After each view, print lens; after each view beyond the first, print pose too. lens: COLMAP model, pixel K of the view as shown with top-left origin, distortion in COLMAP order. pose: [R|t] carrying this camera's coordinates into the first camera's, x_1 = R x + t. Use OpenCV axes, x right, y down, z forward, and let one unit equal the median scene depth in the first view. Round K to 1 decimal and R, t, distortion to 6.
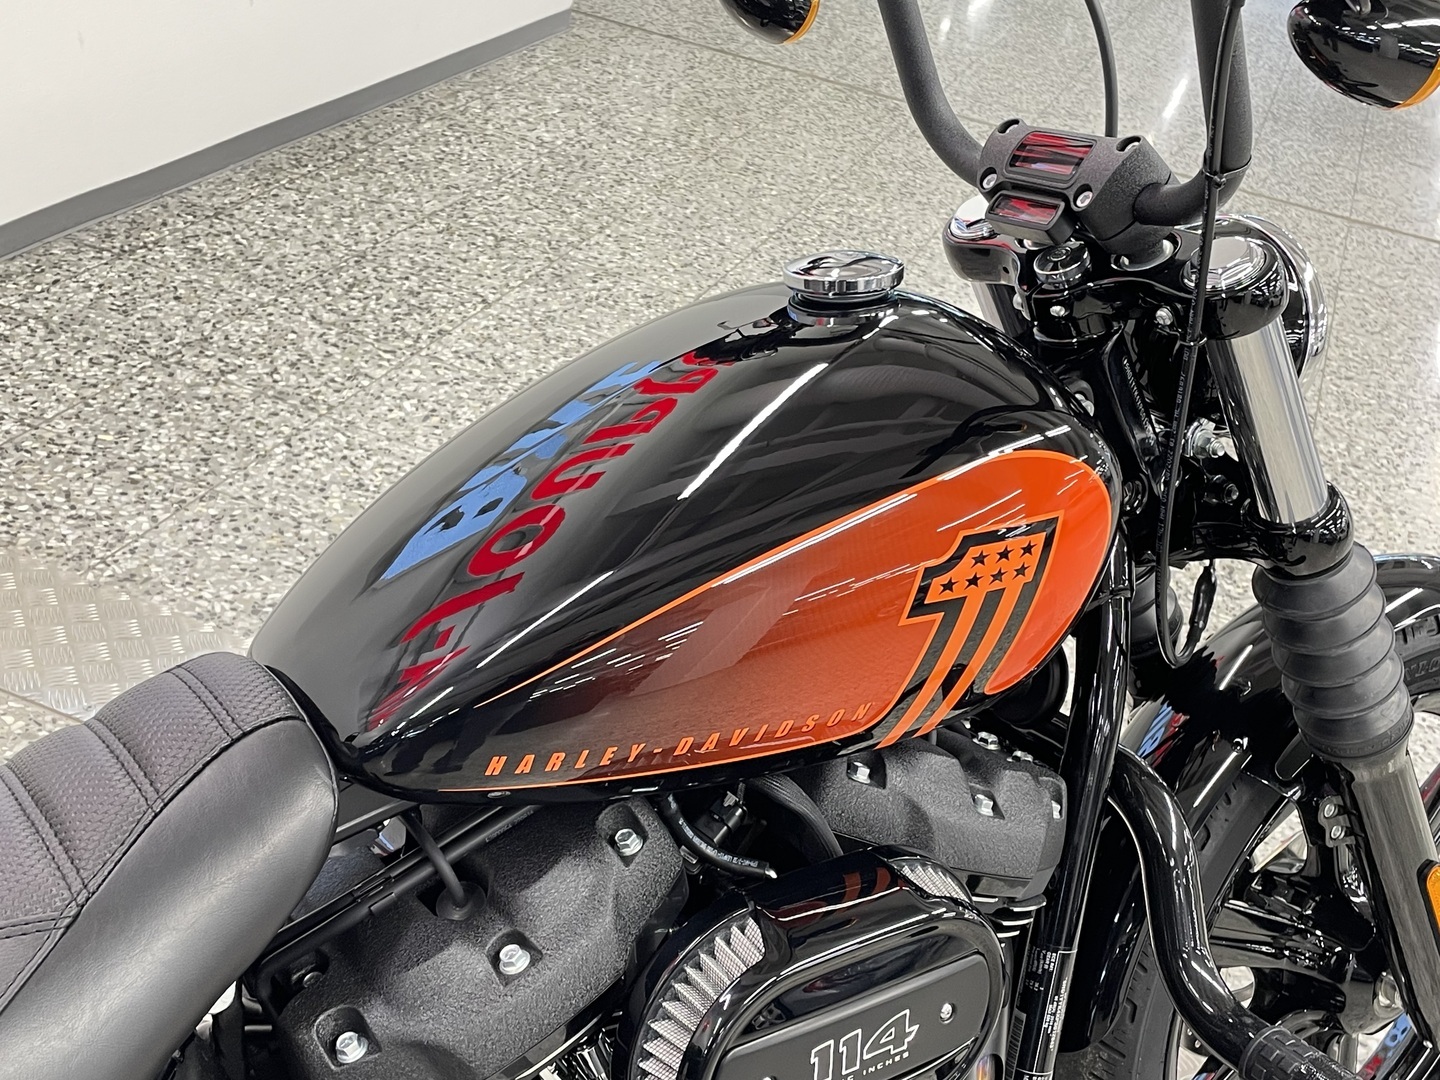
lens RADIAL K [[1744.1, 0, 739.8], [0, 1744.1, 541.6], [0, 0, 1]] dist [0.080572, -0.087143]
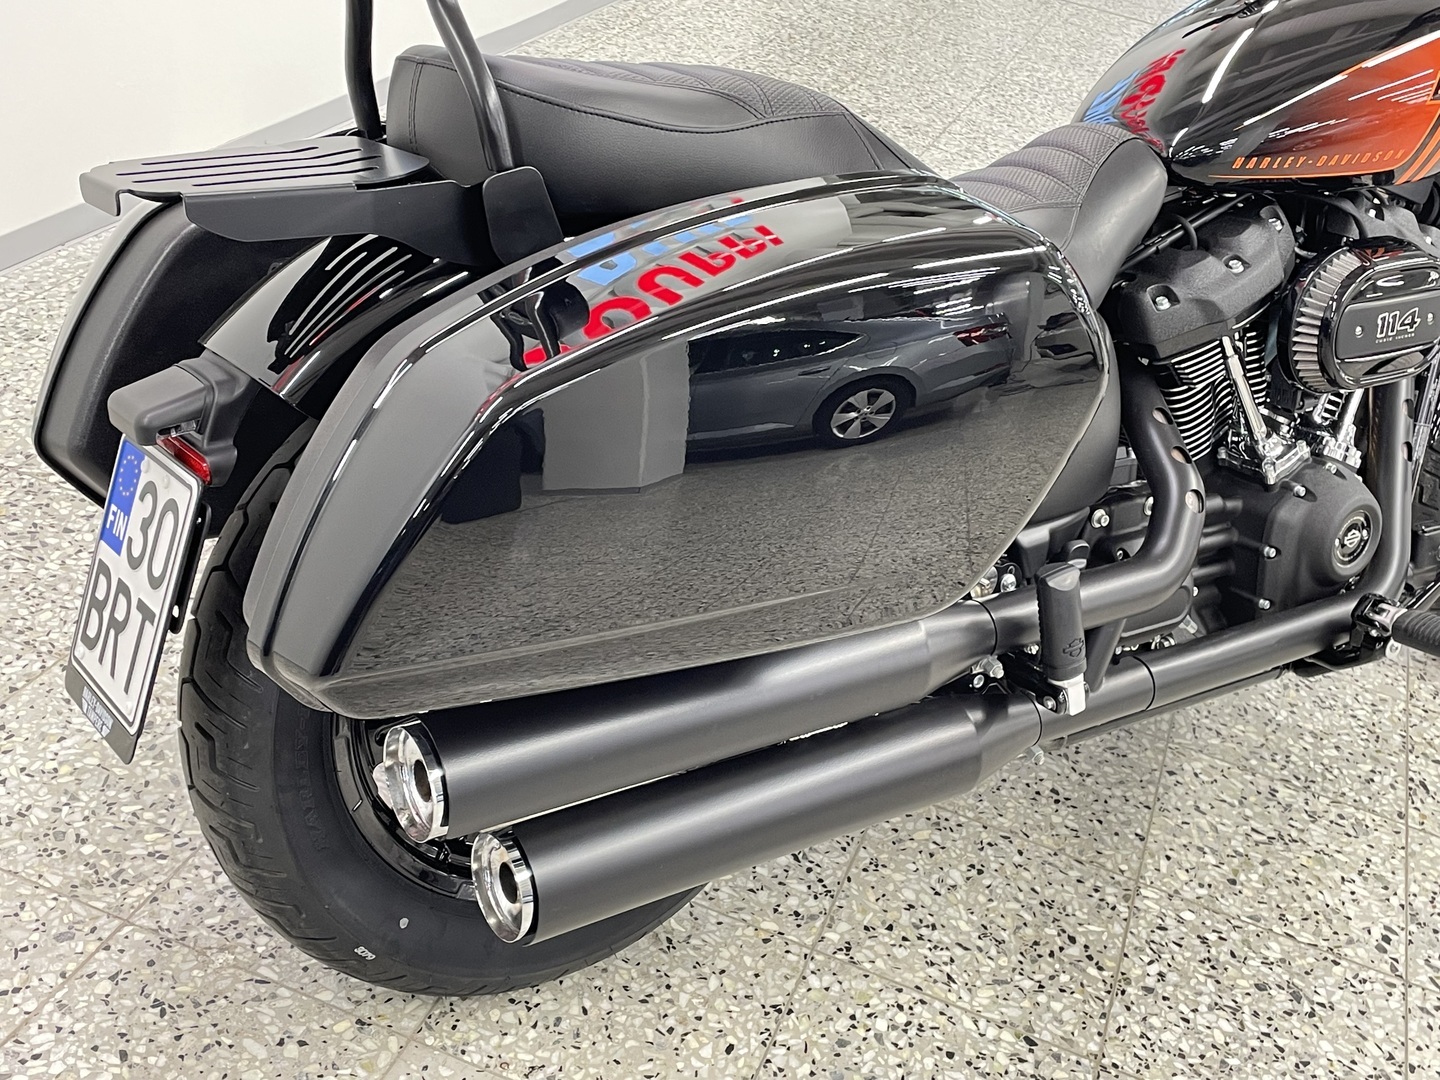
lens RADIAL K [[1744.1, 0, 739.8], [0, 1744.1, 541.6], [0, 0, 1]] dist [0.080572, -0.087143]
pose [[0.999906, 0.004945, 0.012776, -0.167960], [-0.005193, 0.999798, 0.019418, 0.120120], [-0.012677, -0.019482, 0.999730, -0.238392]]
